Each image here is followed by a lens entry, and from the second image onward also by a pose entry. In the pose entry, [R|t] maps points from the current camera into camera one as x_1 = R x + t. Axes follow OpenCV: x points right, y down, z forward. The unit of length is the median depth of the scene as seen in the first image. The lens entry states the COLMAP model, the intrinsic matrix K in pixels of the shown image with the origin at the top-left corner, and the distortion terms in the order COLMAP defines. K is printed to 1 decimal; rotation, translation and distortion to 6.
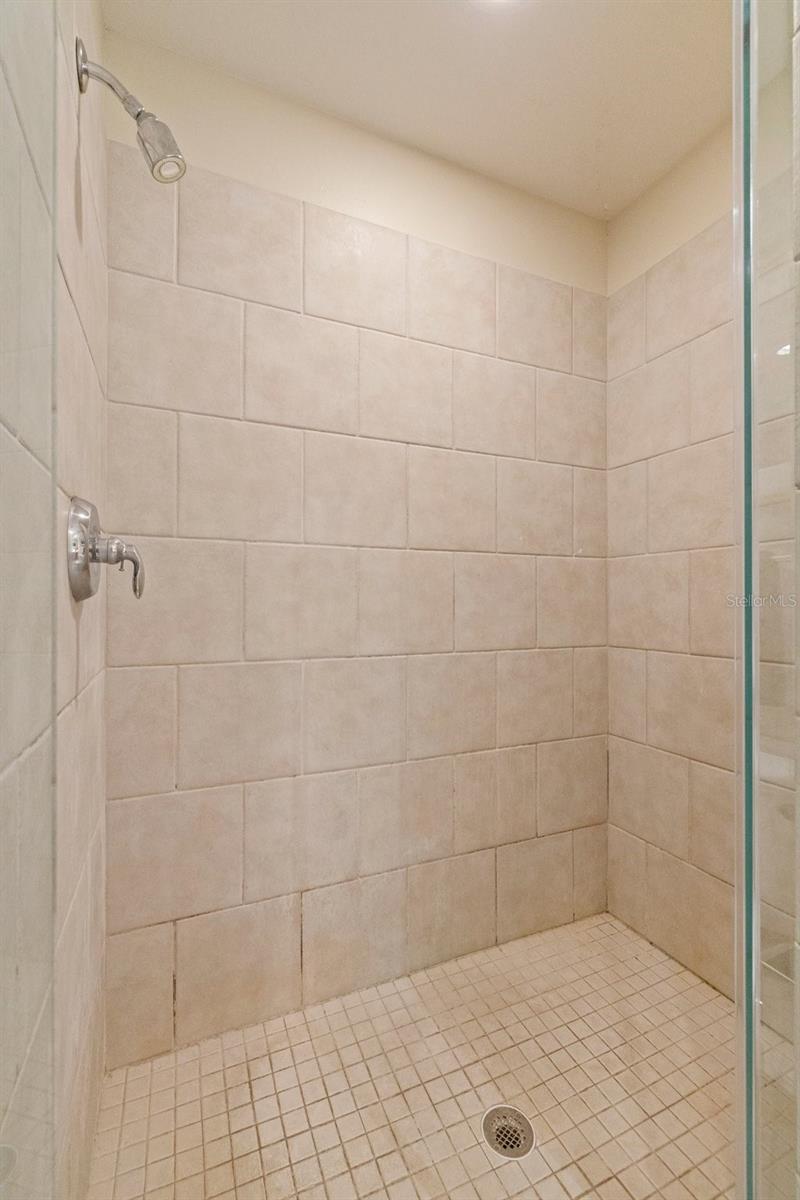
lens RADIAL K [[504.1, 0, 396.6], [0, 504.1, 598.7], [0, 0, 1]] dist [-0.000107, 0.000083]
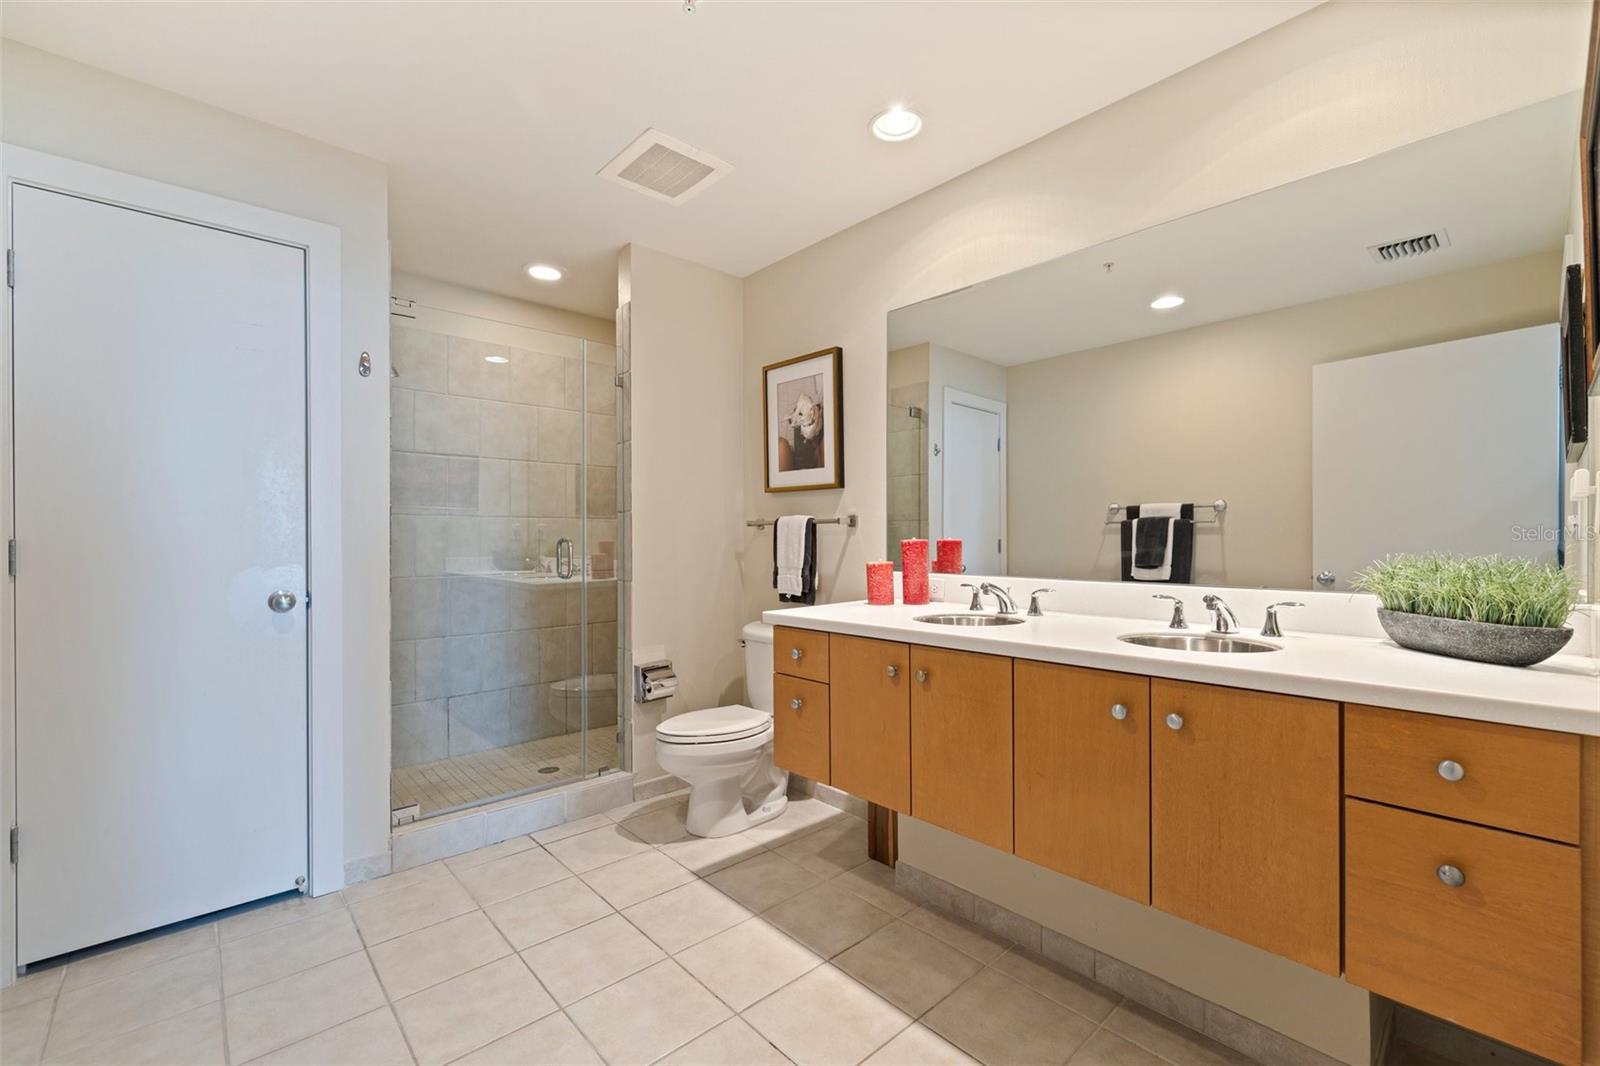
lens RADIAL K [[672.1, 0, 804.0], [0, 672.1, 533.9], [0, 0, 1]] dist [-0.000107, 0.000083]
pose [[0.944511, -0.003965, 0.328456, 0.242395], [0.003066, 0.999990, 0.003257, -0.043954], [-0.328465, -0.002070, 0.944514, -1.784201]]
